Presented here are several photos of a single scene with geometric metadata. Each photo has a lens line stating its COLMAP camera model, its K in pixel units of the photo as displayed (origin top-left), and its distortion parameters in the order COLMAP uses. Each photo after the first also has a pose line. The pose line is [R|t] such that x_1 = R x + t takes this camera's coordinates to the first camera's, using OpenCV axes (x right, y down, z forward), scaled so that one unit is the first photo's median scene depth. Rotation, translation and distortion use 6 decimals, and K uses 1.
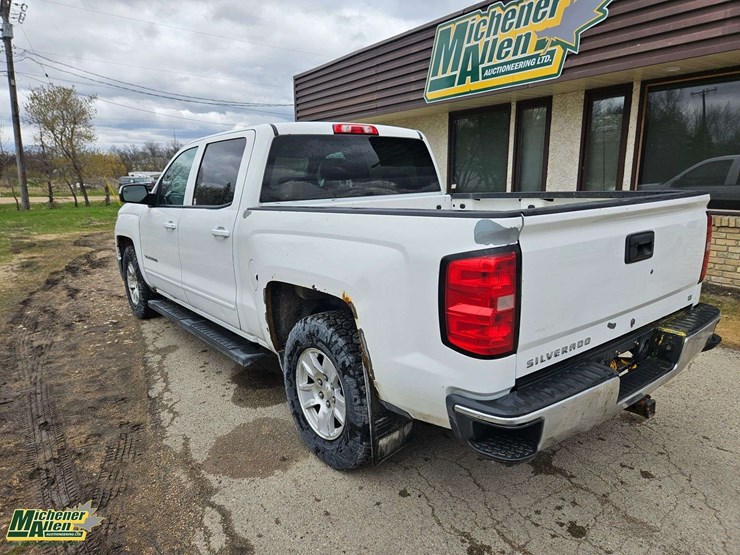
lens RADIAL K [[495.3, 0, 372.8], [0, 495.3, 278.0], [0, 0, 1]] dist [0.060369, -0.049712]
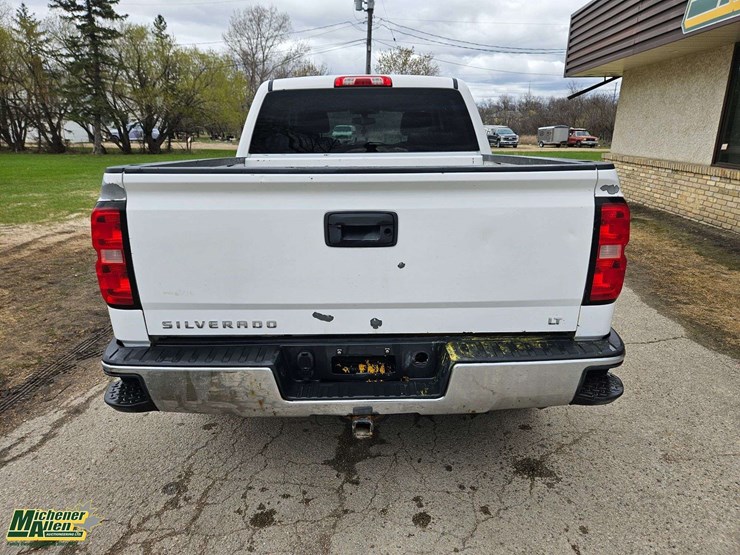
lens RADIAL K [[495.3, 0, 371.0], [0, 495.3, 277.1], [0, 0, 1]] dist [0.060369, -0.049712]
pose [[0.786449, 0.188265, -0.588264, 0.482208], [-0.137012, 0.981861, 0.131057, -0.043532], [0.602267, -0.022471, 0.797979, 0.180065]]
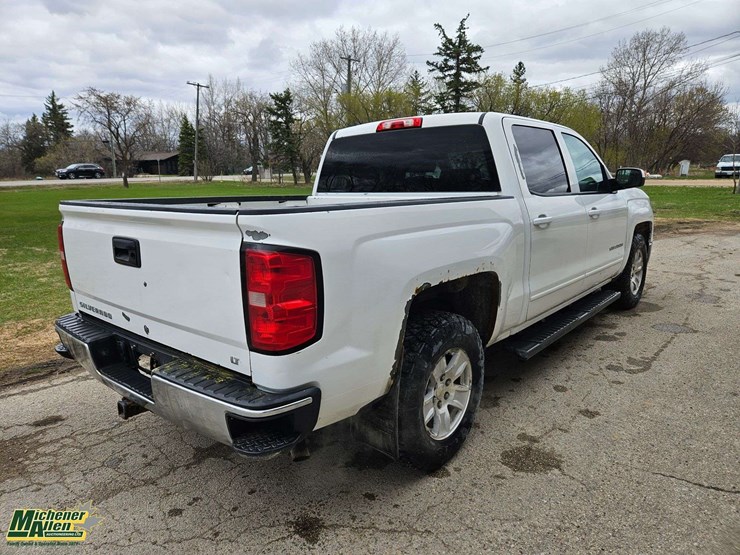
lens RADIAL K [[495.3, 0, 358.9], [0, 495.3, 278.8], [0, 0, 1]] dist [0.060369, -0.049712]
pose [[0.181374, 0.218431, -0.958849, 0.760029], [-0.180468, 0.965855, 0.185890, -0.133842], [0.966713, 0.139325, 0.214601, 0.588096]]
